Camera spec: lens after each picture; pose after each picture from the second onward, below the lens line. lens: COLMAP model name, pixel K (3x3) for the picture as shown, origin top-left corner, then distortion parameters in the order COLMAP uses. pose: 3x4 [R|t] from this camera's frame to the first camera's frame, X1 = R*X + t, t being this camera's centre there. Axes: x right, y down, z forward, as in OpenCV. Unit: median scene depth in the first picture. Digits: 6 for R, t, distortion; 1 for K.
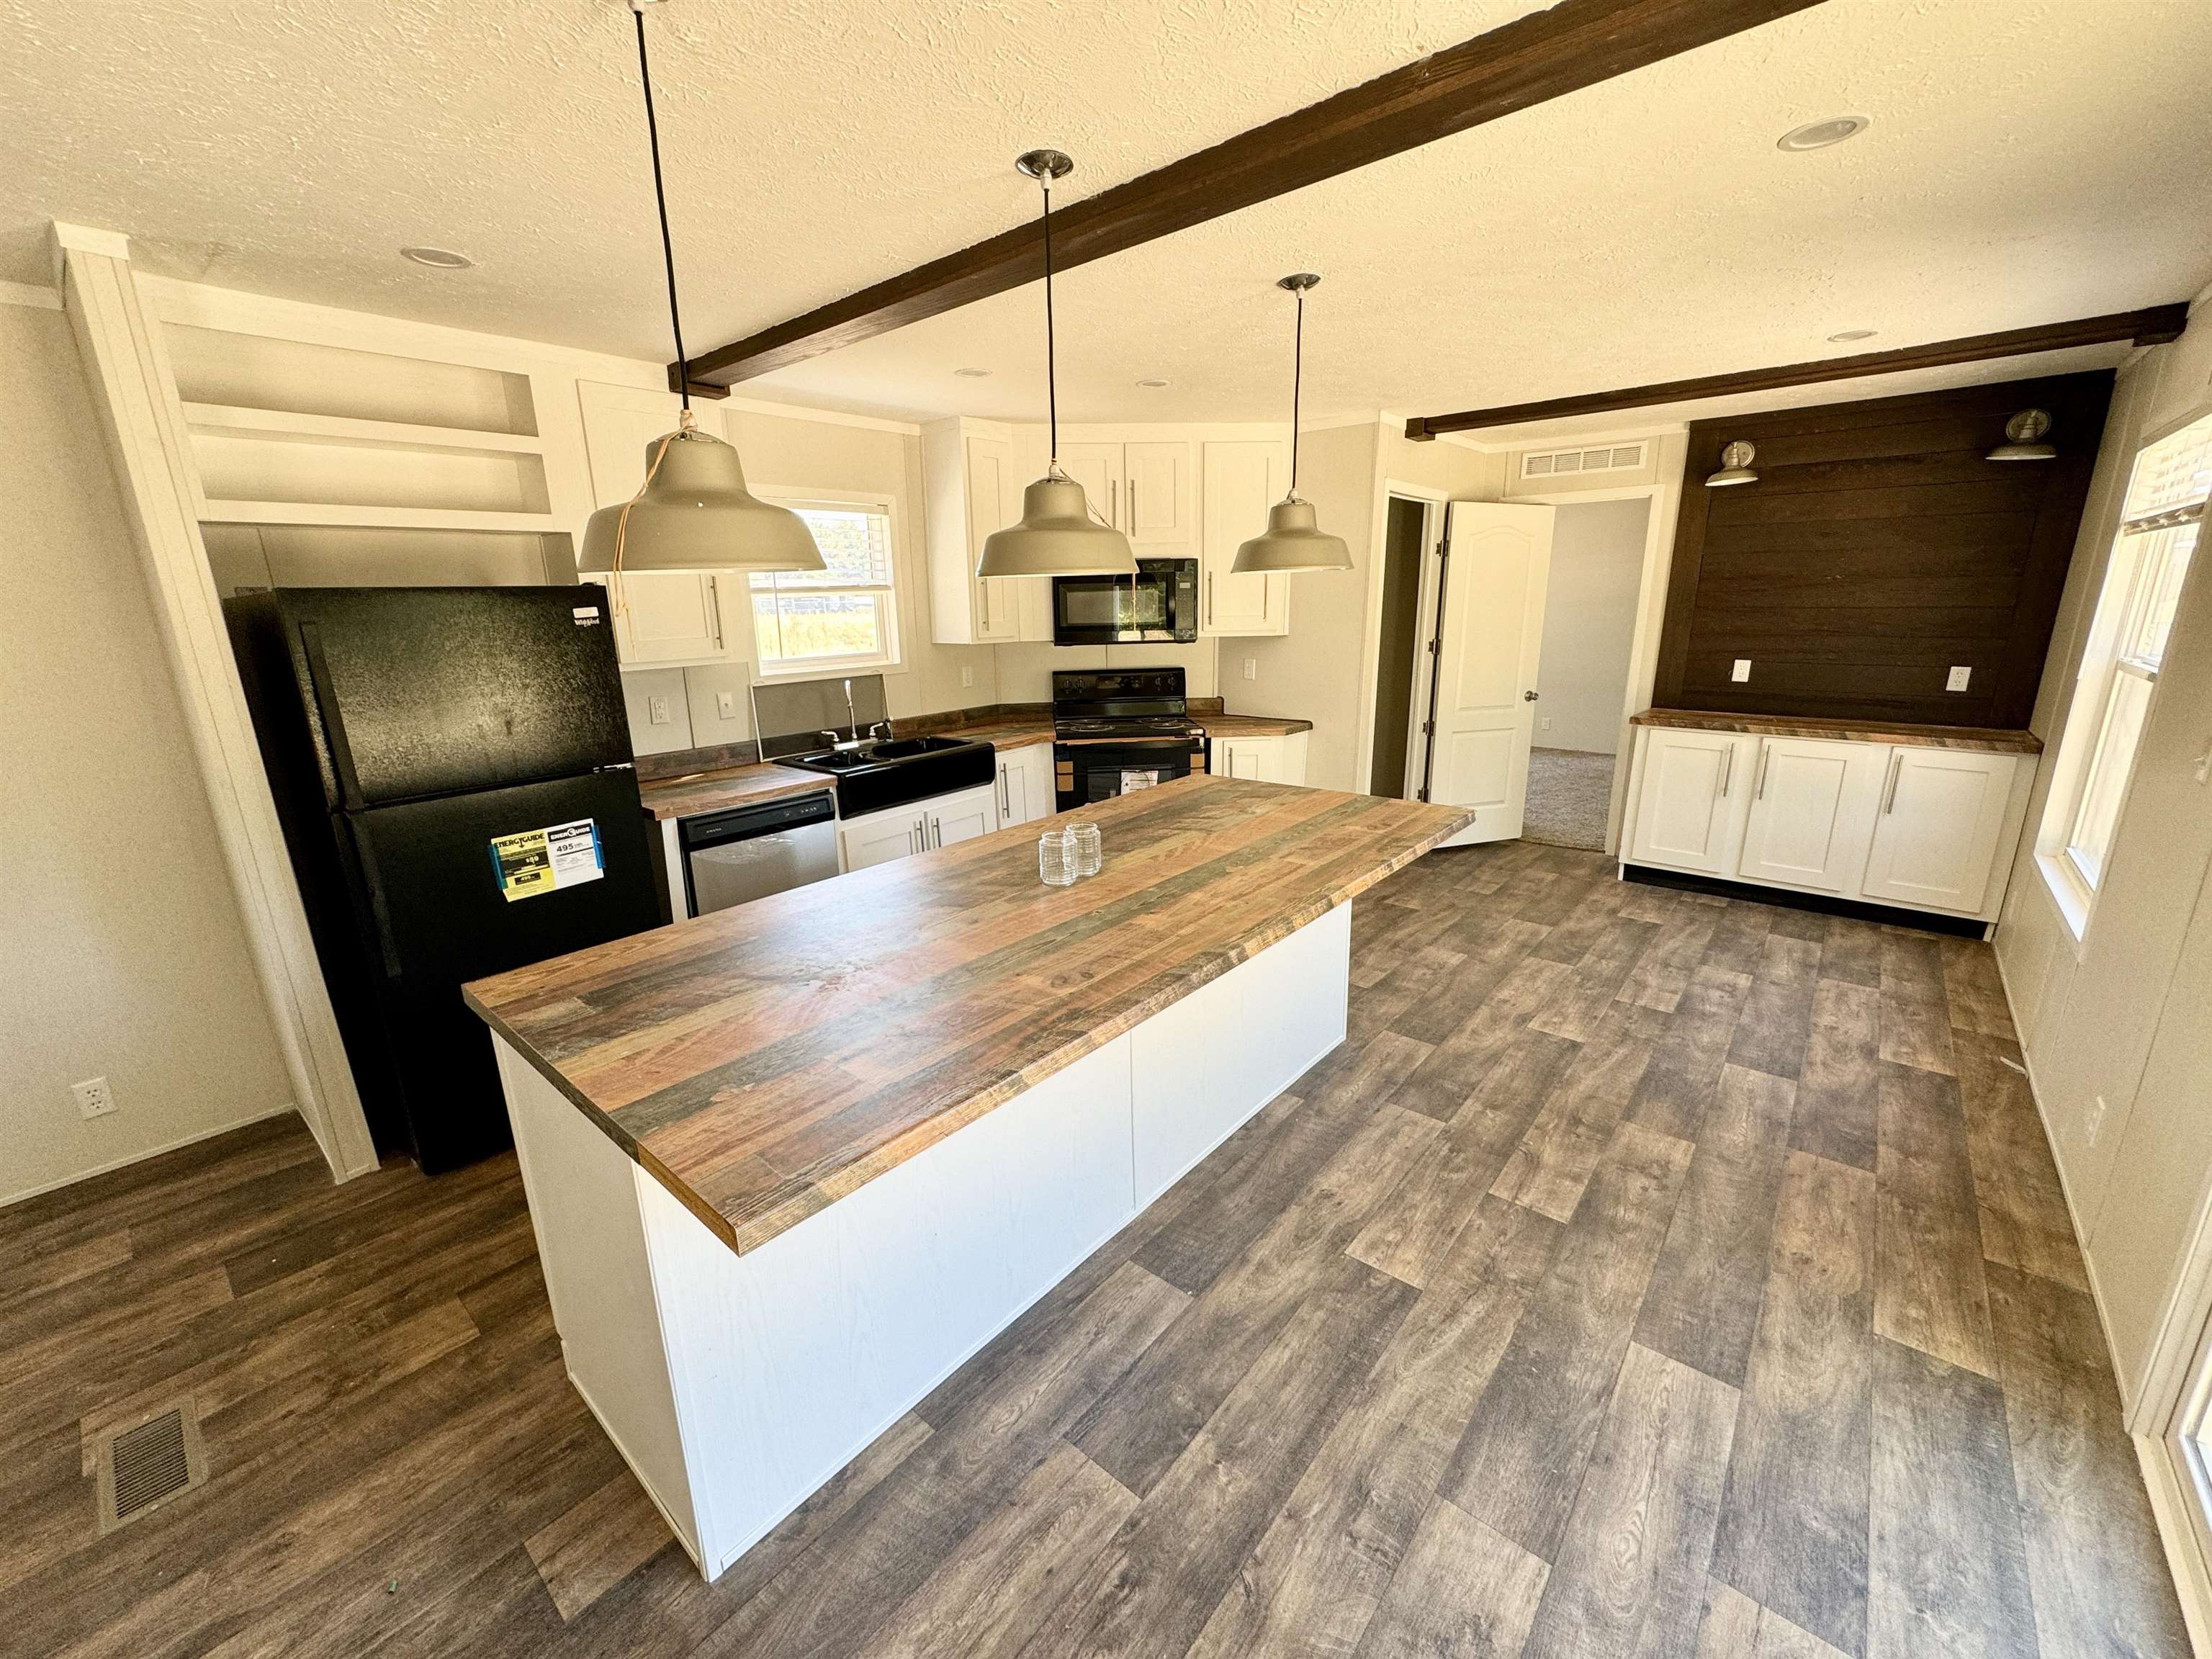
lens RADIAL K [[883.4, 0, 1106.4], [0, 883.4, 822.3], [0, 0, 1]] dist [-0.001810, 0.000341]
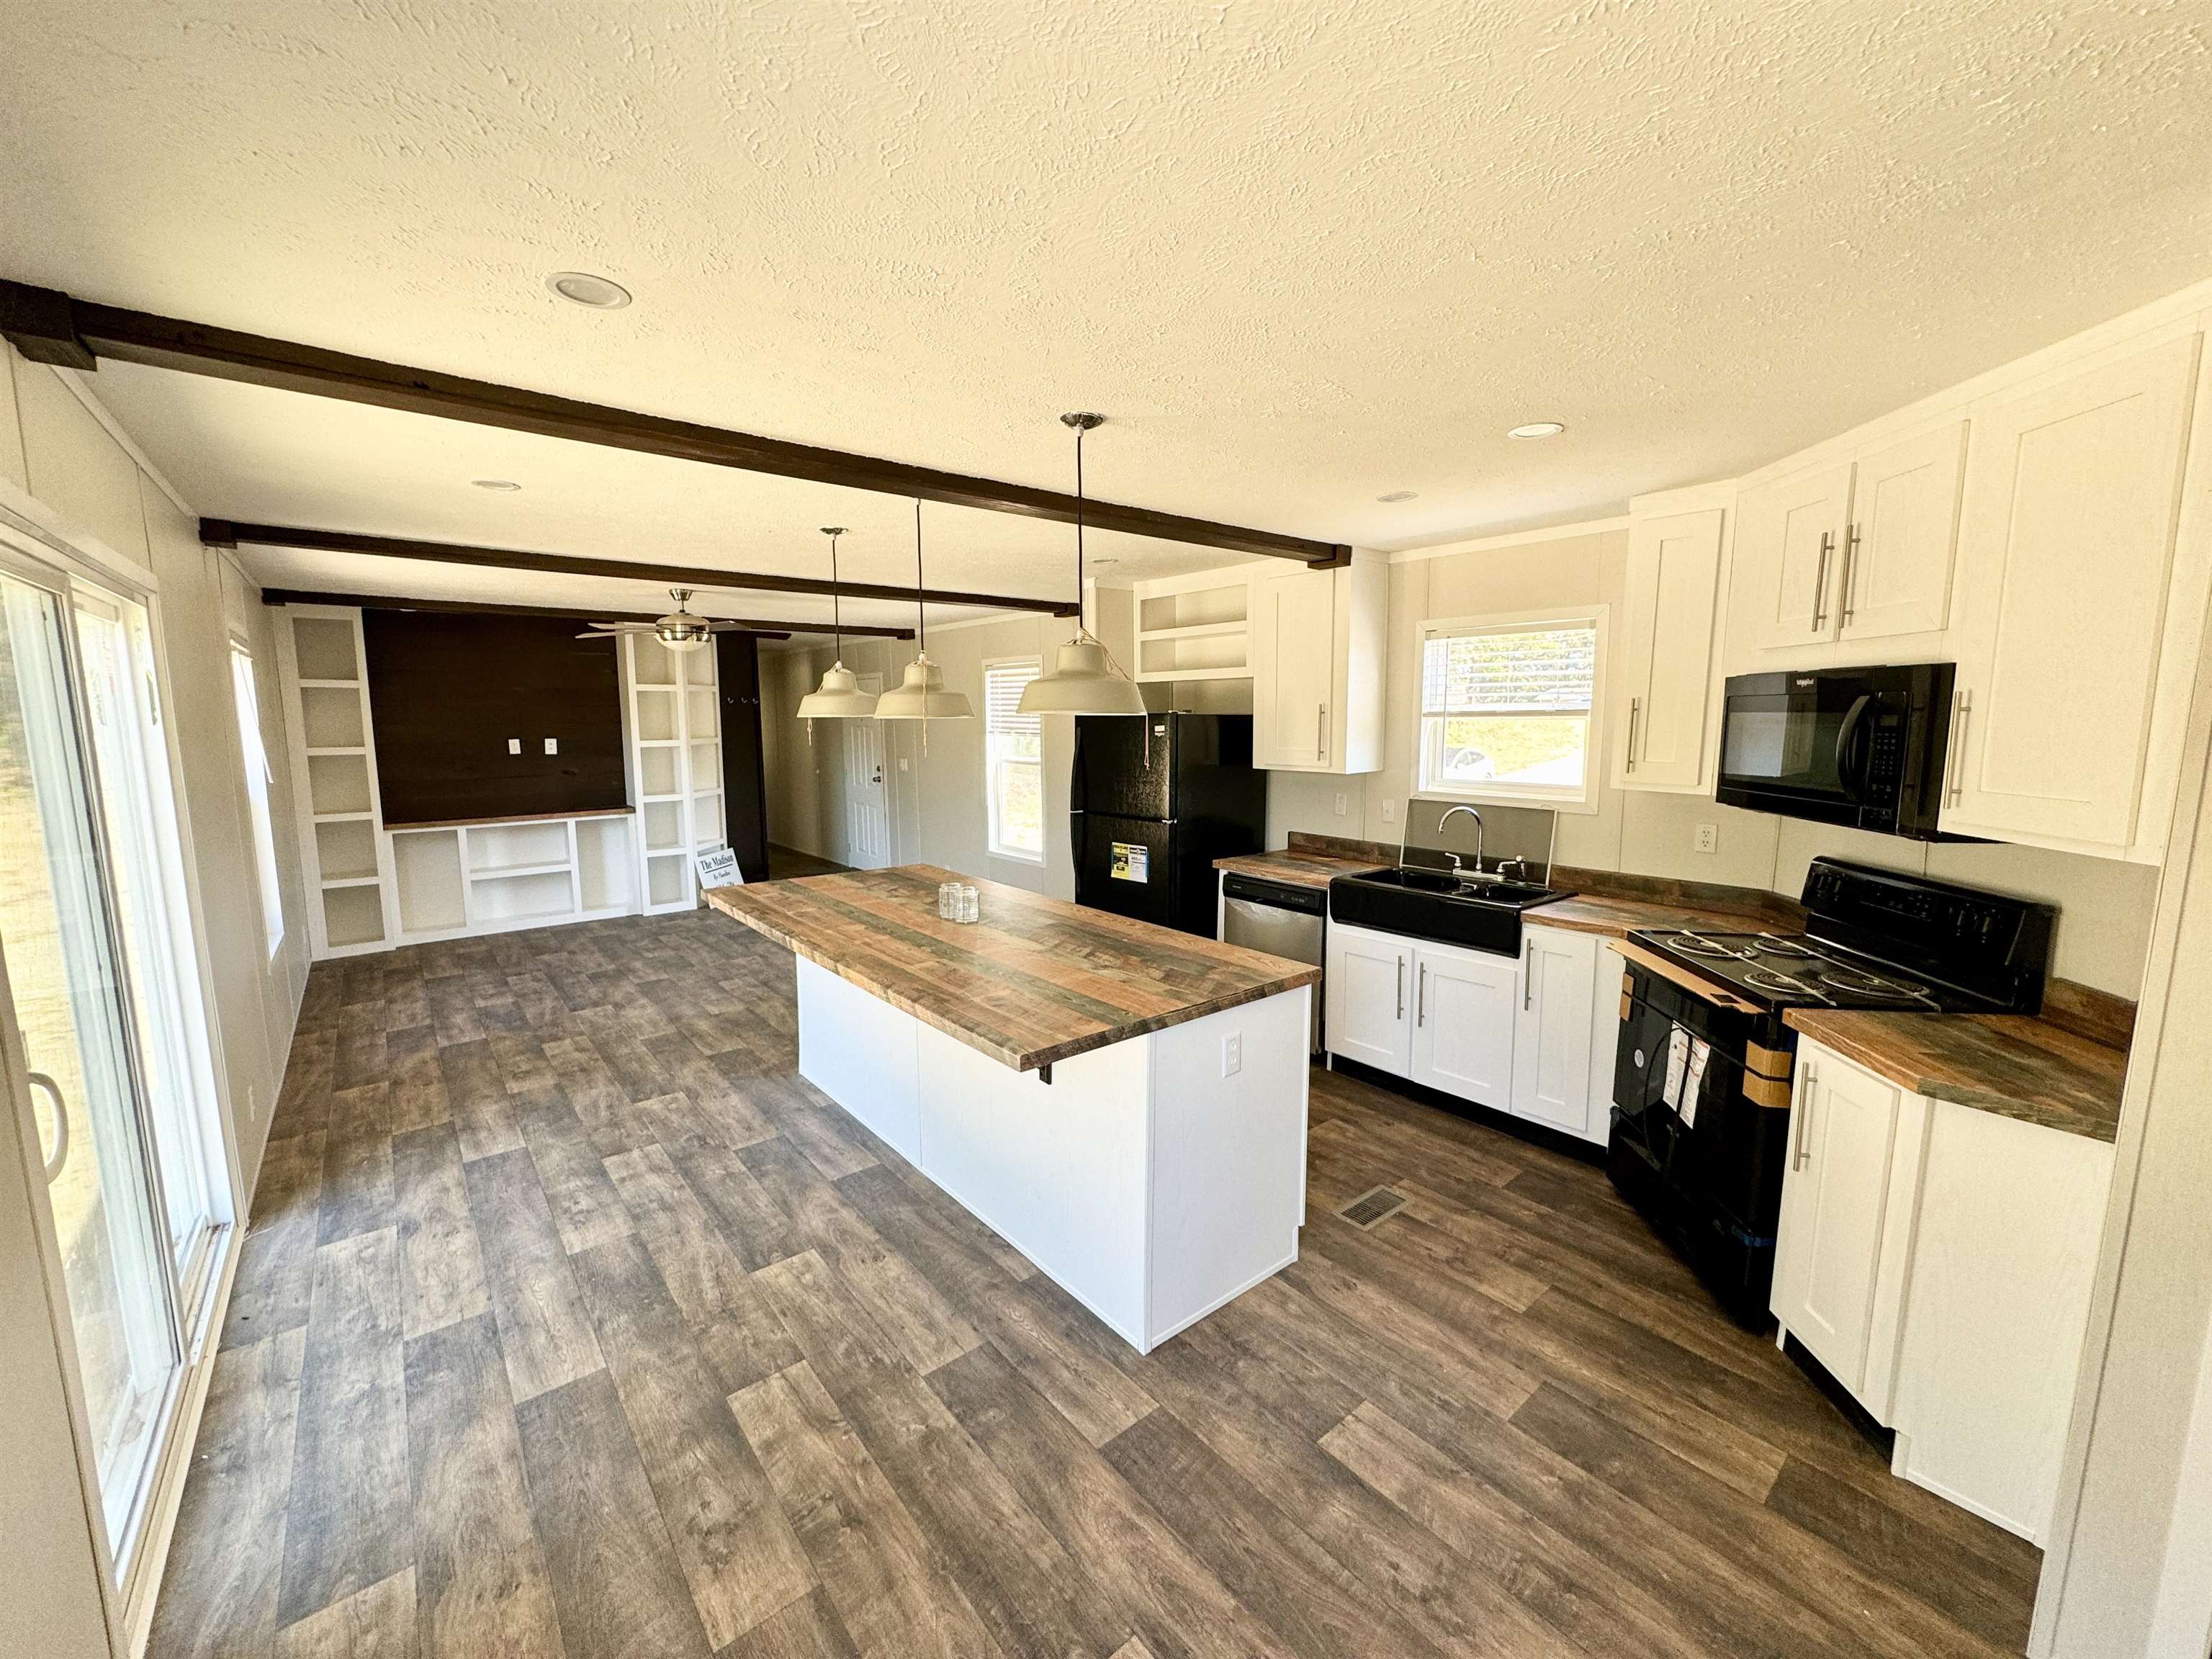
lens RADIAL K [[883.4, 0, 1103.6], [0, 883.4, 818.7], [0, 0, 1]] dist [-0.001810, 0.000341]
pose [[-0.172252, 0.138131, -0.975320, 1.304567], [-0.239849, 0.954439, 0.177533, -0.407915], [0.955406, 0.264510, -0.131274, 1.361611]]
